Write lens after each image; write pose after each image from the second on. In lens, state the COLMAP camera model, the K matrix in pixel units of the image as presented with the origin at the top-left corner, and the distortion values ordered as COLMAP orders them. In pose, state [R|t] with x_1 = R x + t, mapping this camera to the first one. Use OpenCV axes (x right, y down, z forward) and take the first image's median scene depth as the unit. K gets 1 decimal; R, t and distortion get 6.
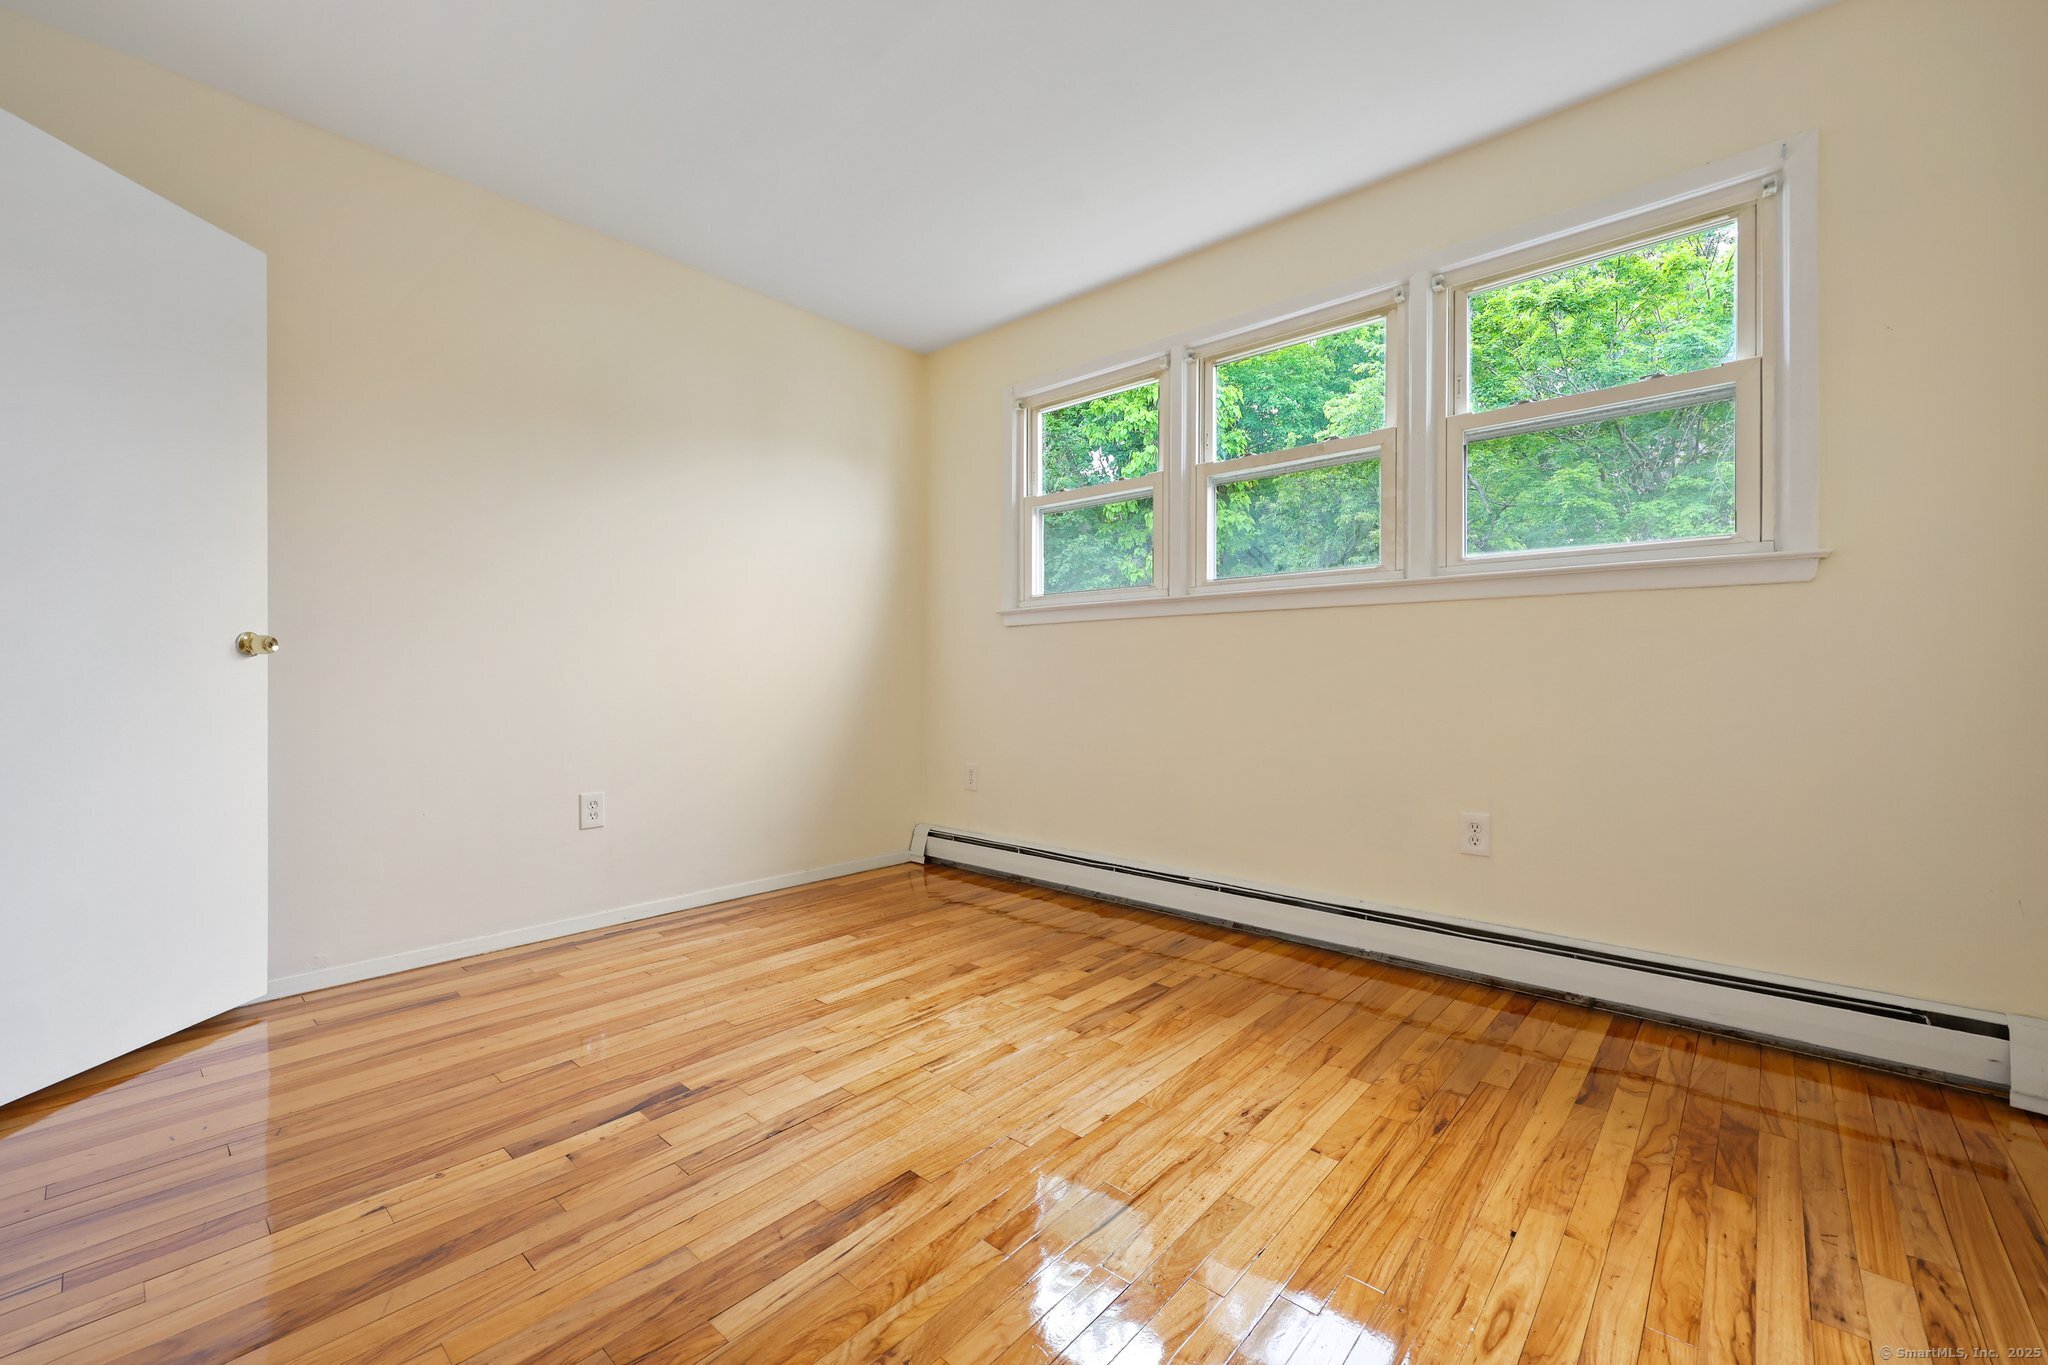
lens RADIAL K [[829.5, 0, 1022.7], [0, 829.5, 677.4], [0, 0, 1]] dist [-0.000796, -0.000445]
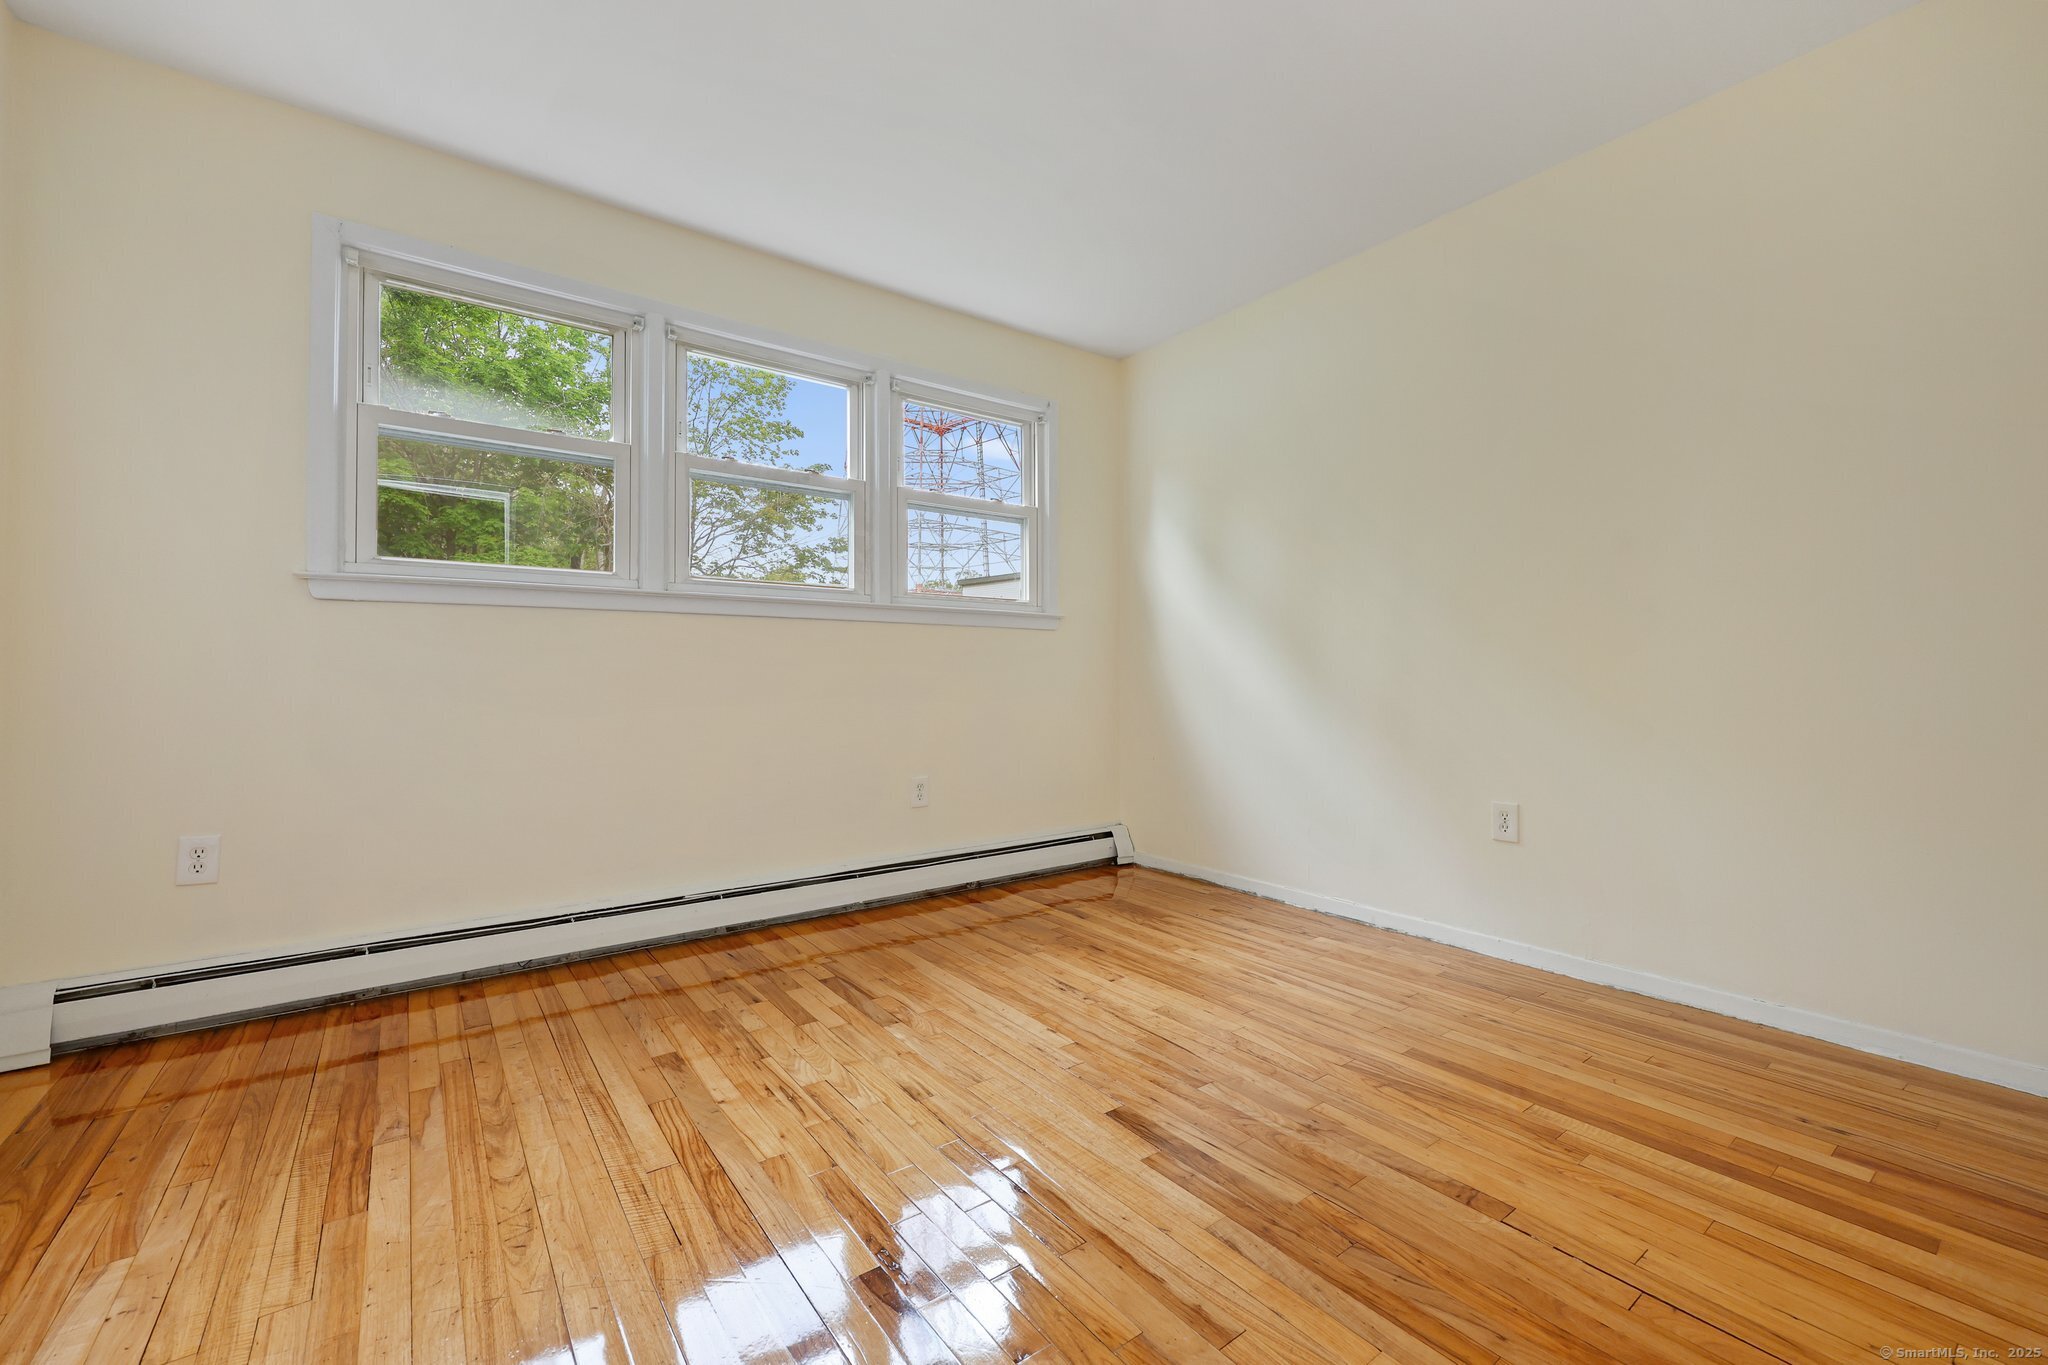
lens RADIAL K [[829.3, 0, 1030.0], [0, 829.3, 666.1], [0, 0, 1]] dist [0.000088, -0.000218]
pose [[0.195762, 0.017234, 0.980500, -0.970248], [0.004376, 0.999820, -0.018447, 0.002296], [-0.980642, 0.007902, 0.195652, 0.662135]]
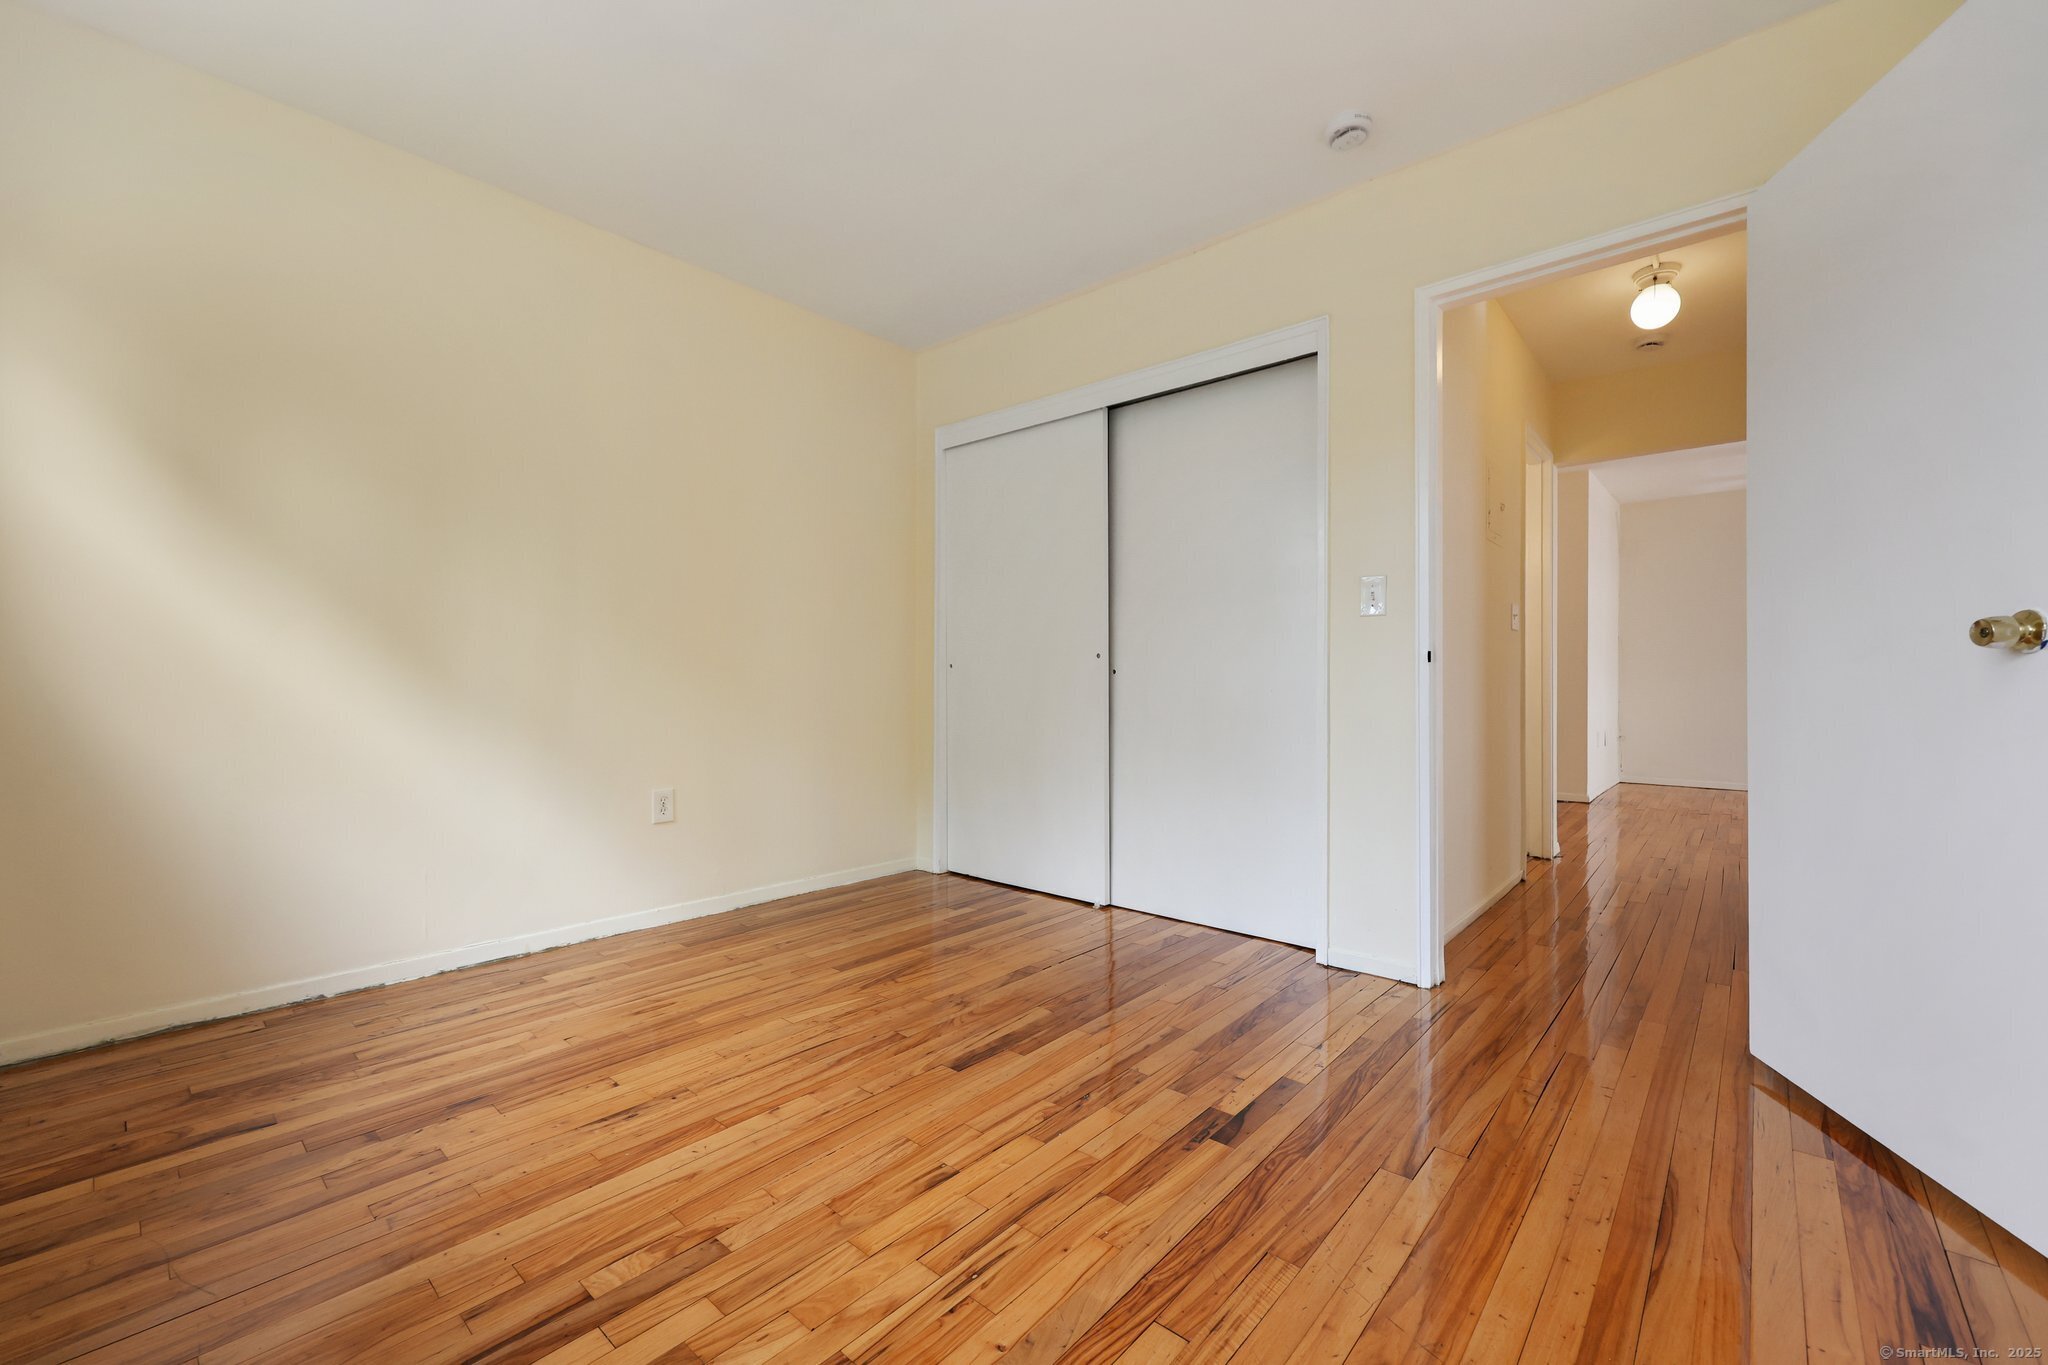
lens RADIAL K [[829.3, 0, 1030.0], [0, 829.3, 666.1], [0, 0, 1]] dist [0.000088, -0.000218]
pose [[-0.999970, 0.001272, -0.007613, -0.179218], [0.001384, 0.999891, -0.014722, -0.003980], [0.007594, -0.014732, -0.999863, 1.724900]]
